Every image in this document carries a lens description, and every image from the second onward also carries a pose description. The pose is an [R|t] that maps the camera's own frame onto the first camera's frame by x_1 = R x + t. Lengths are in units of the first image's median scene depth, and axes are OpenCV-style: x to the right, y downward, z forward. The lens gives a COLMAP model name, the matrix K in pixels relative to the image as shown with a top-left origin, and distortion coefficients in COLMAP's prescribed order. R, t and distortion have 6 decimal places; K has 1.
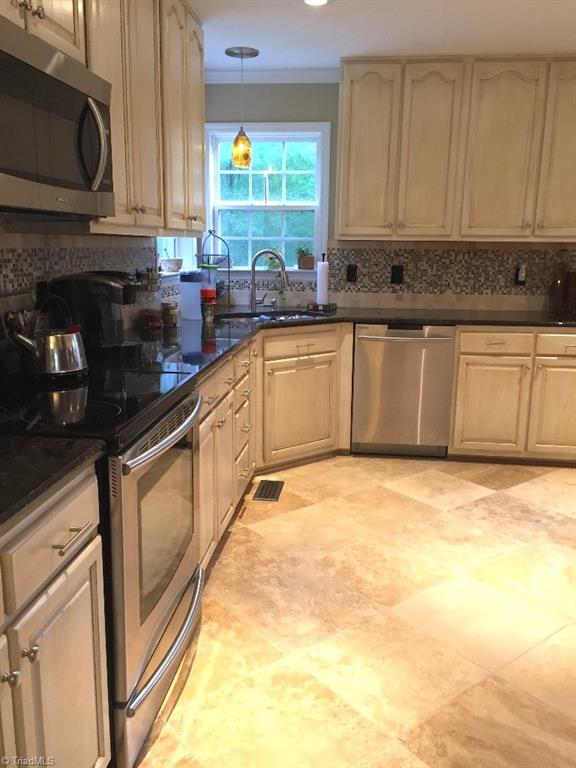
lens RADIAL K [[659.5, 0, 288.0], [0, 659.5, 384.0], [0, 0, 1]] dist [0.104920, -0.152220]
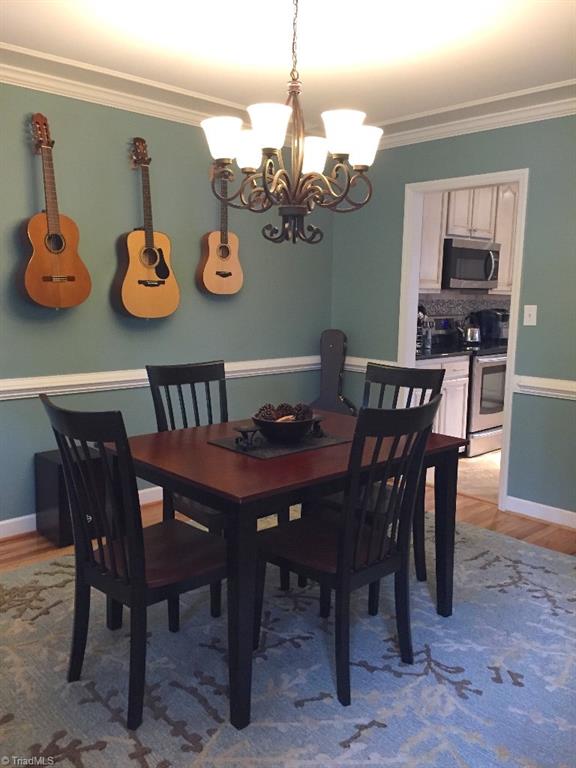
lens RADIAL K [[659.5, 0, 288.0], [0, 659.5, 384.0], [0, 0, 1]] dist [0.104920, -0.152220]
pose [[0.771984, 0.093988, -0.628655, 0.882428], [-0.146985, 0.988598, -0.032695, 0.377399], [0.618414, 0.117643, 0.776997, -1.718438]]
